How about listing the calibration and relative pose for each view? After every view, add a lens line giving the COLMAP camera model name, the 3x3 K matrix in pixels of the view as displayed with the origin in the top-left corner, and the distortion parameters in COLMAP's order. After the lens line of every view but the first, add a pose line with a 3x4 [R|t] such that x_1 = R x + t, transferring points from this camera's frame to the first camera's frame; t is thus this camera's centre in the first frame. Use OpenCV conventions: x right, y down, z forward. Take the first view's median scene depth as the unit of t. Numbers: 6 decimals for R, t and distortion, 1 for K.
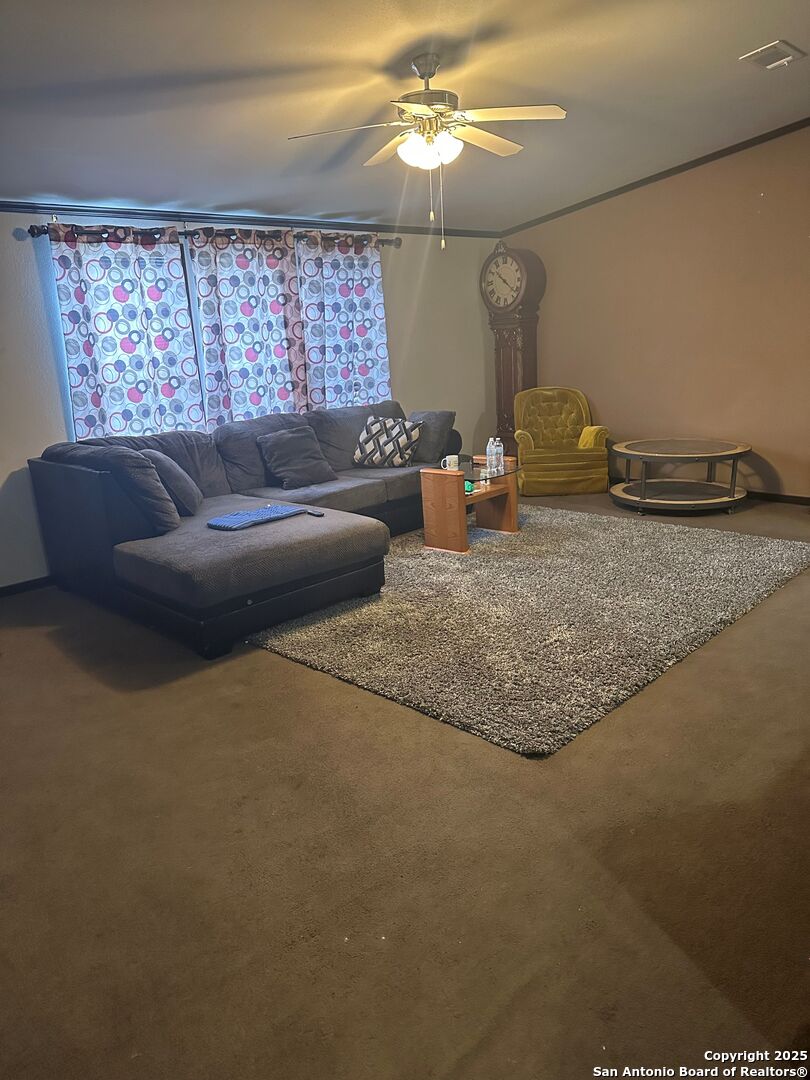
lens RADIAL K [[752.2, 0, 410.3], [0, 752.2, 537.9], [0, 0, 1]] dist [0.150593, -0.242083]
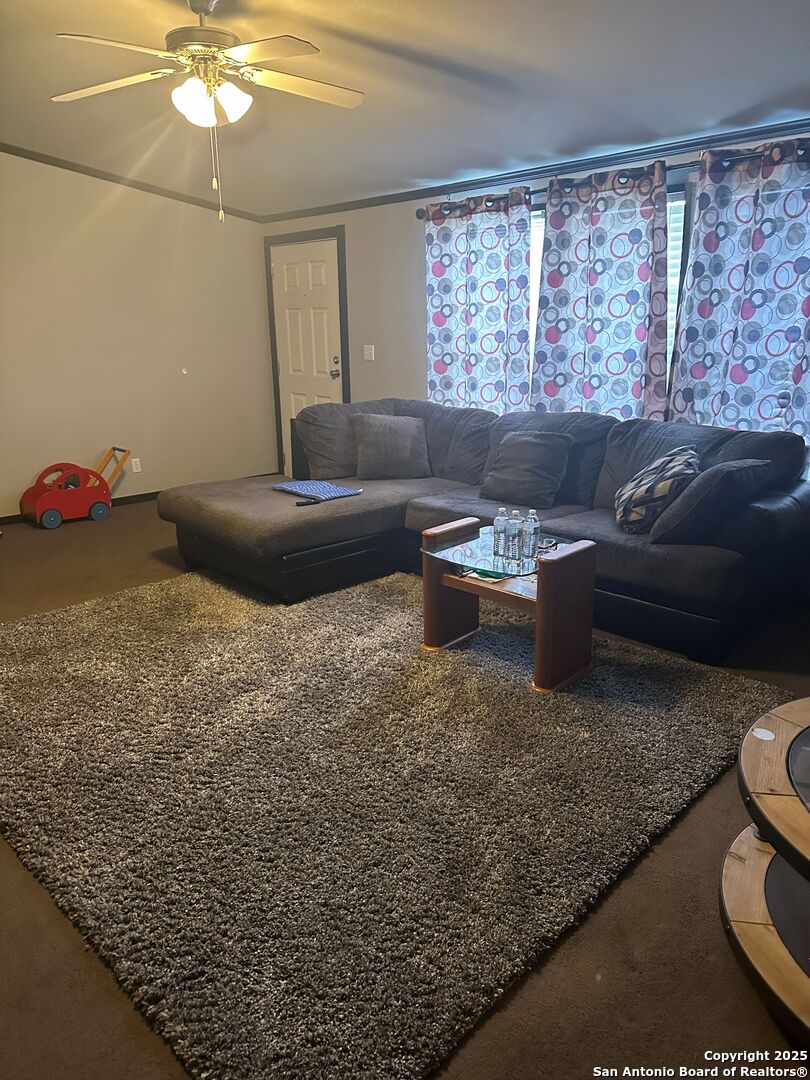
lens RADIAL K [[752.2, 0, 410.3], [0, 752.2, 537.9], [0, 0, 1]] dist [0.150593, -0.242083]
pose [[0.026764, 0.351984, -0.935623, 0.626977], [-0.235341, 0.911870, 0.336316, -0.279441], [0.971544, 0.211189, 0.107241, 0.800235]]
